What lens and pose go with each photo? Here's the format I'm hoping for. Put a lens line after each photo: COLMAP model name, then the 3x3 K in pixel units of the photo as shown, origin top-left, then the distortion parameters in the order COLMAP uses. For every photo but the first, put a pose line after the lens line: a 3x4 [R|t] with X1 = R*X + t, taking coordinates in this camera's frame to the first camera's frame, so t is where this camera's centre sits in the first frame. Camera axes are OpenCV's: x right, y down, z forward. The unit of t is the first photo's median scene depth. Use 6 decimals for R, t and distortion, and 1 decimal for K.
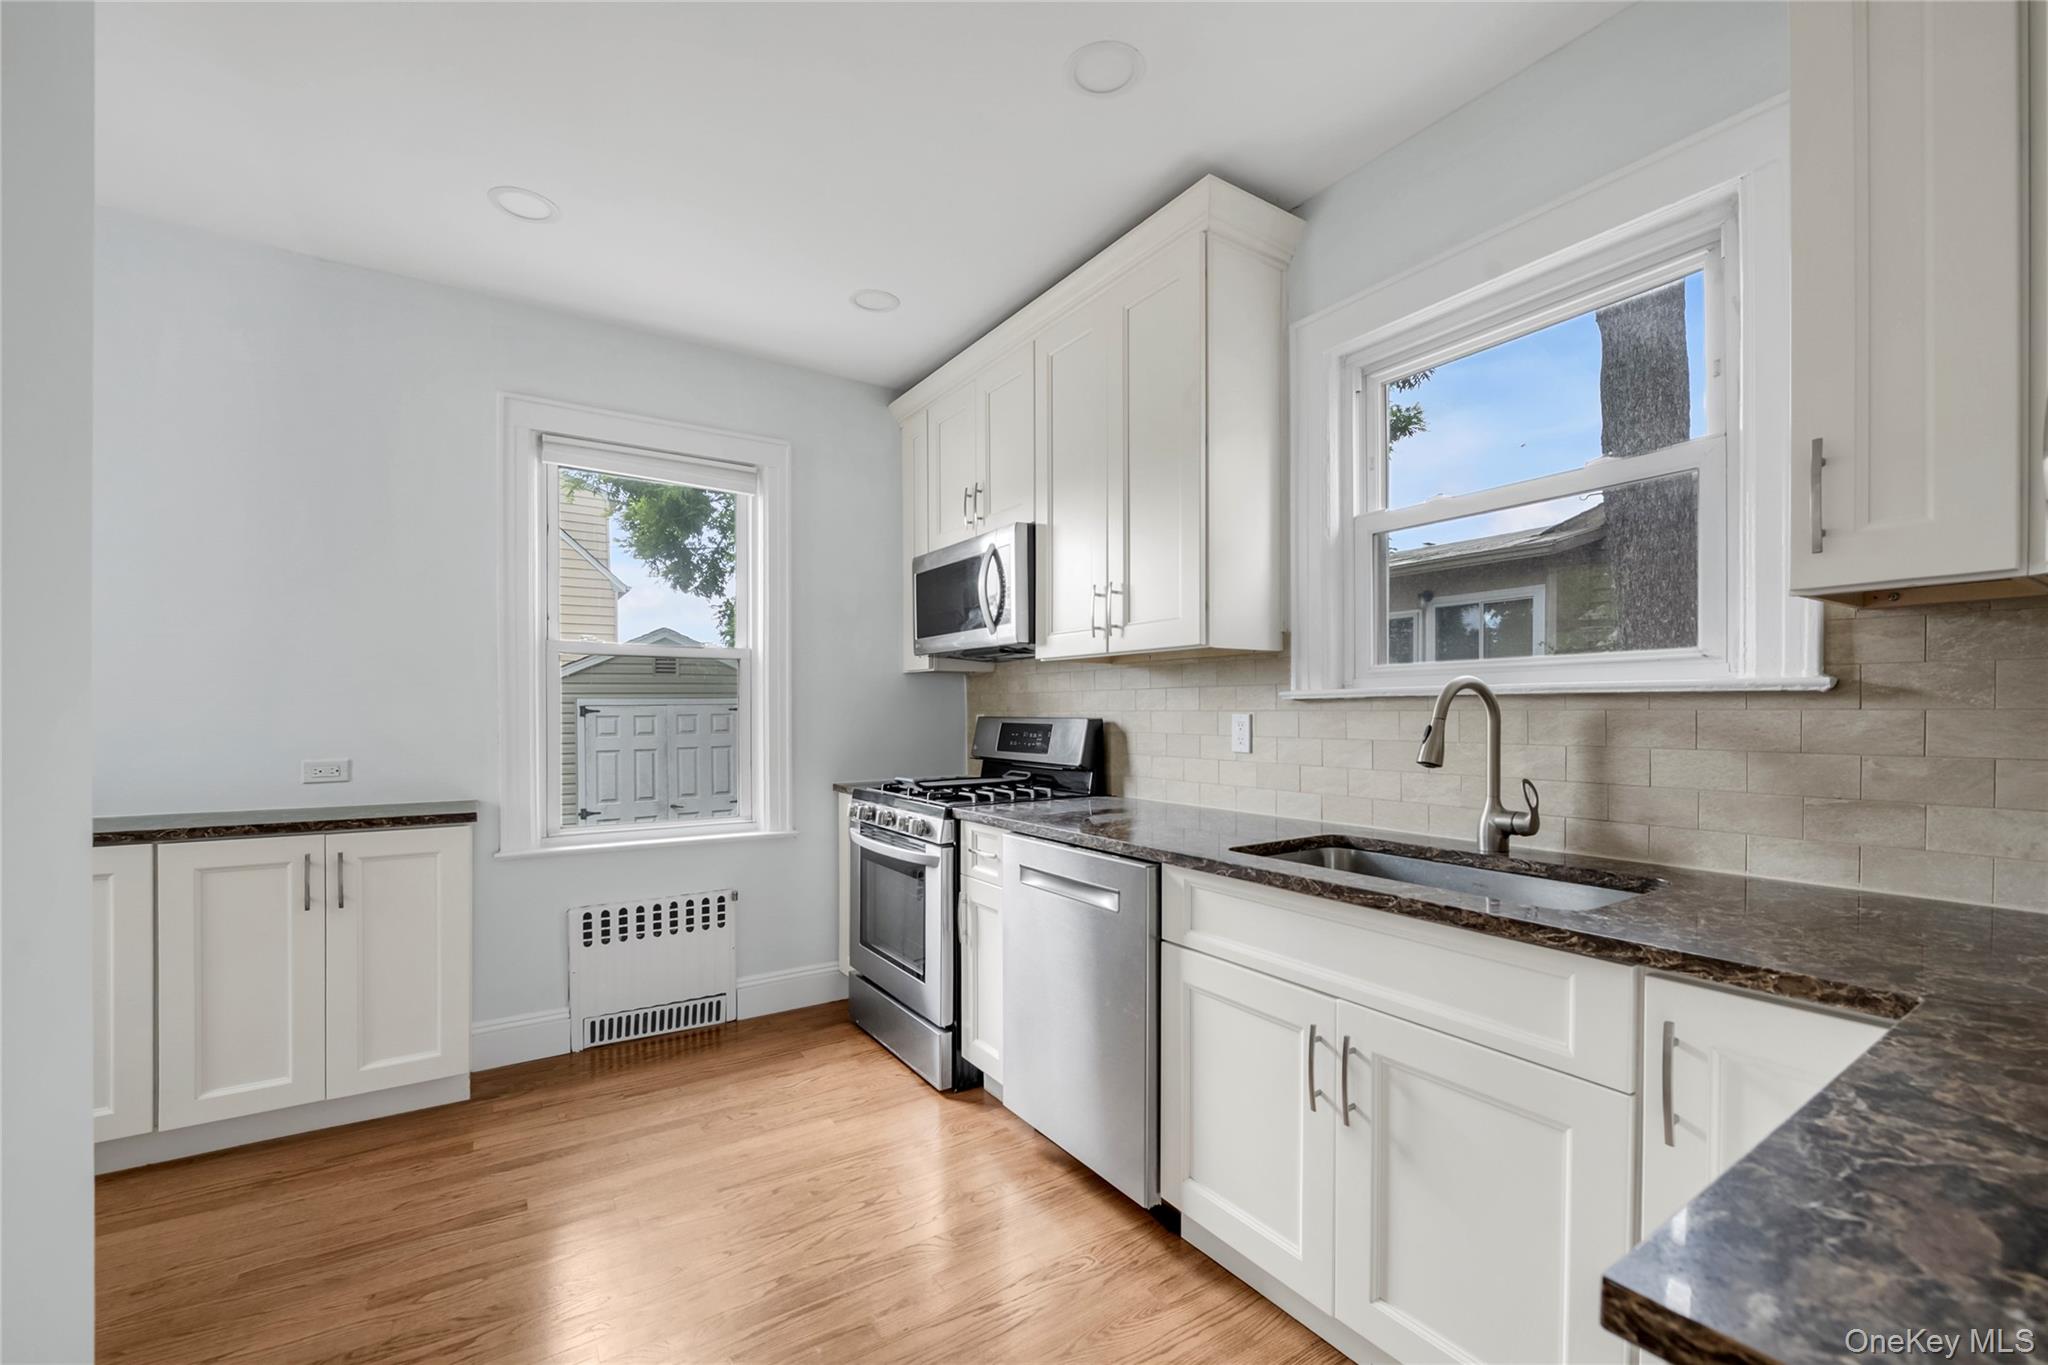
lens RADIAL K [[826.2, 0, 1024.5], [0, 826.2, 716.4], [0, 0, 1]] dist [-0.025354, -0.000120]
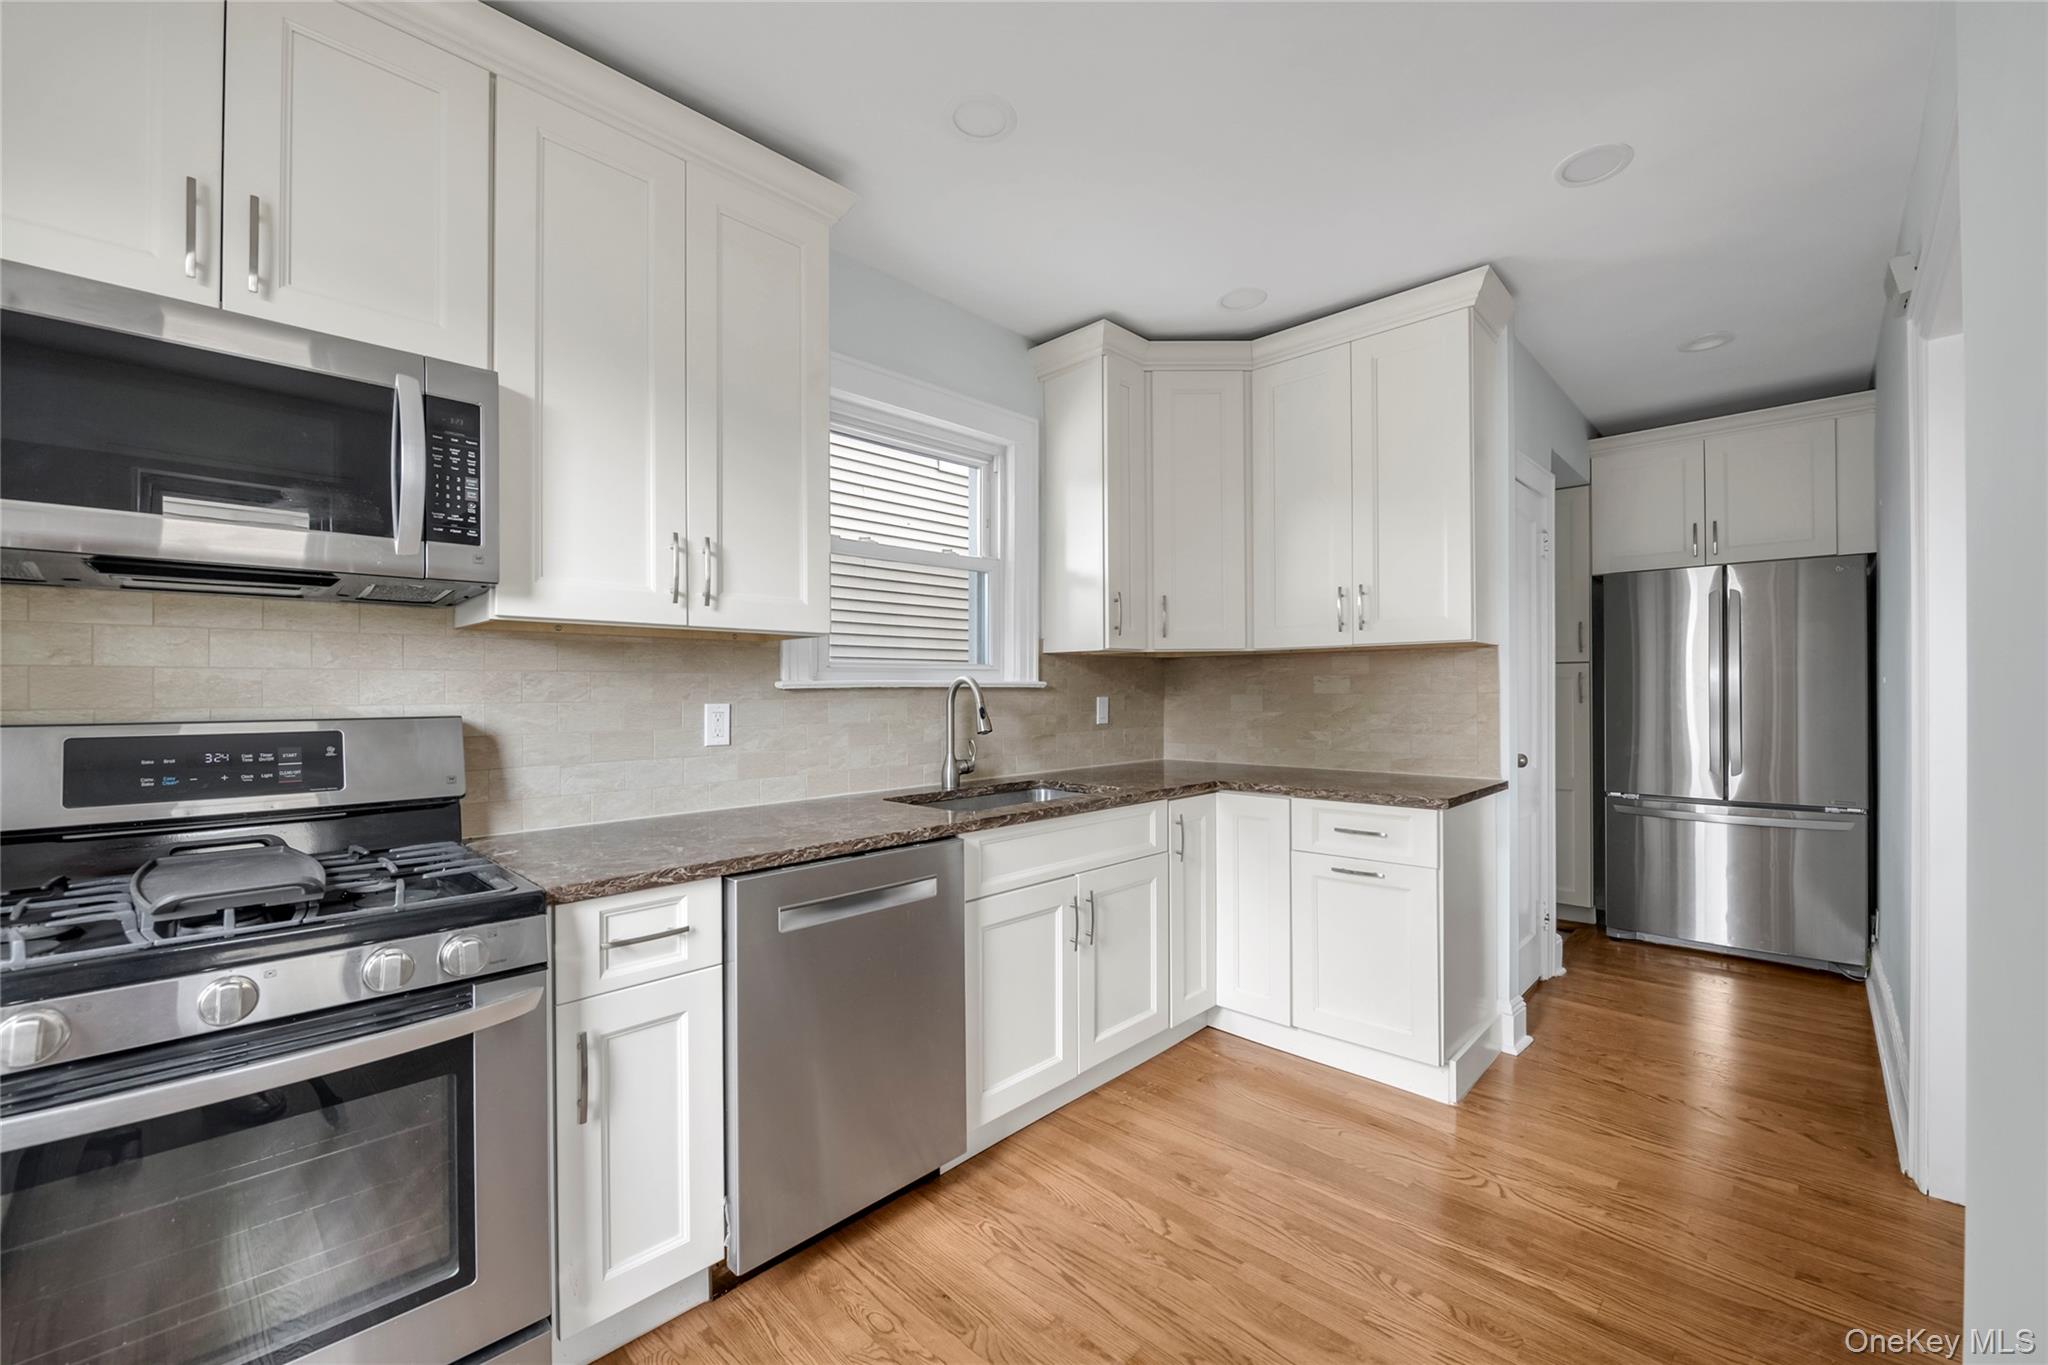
lens RADIAL K [[813.7, 0, 1015.2], [0, 813.7, 681.2], [0, 0, 1]] dist [-0.011259, -0.000098]
pose [[-0.218022, 0.011514, 0.975876, -1.197277], [0.008694, 0.999914, -0.009855, -0.027337], [-0.975905, 0.006335, -0.218103, 1.492286]]
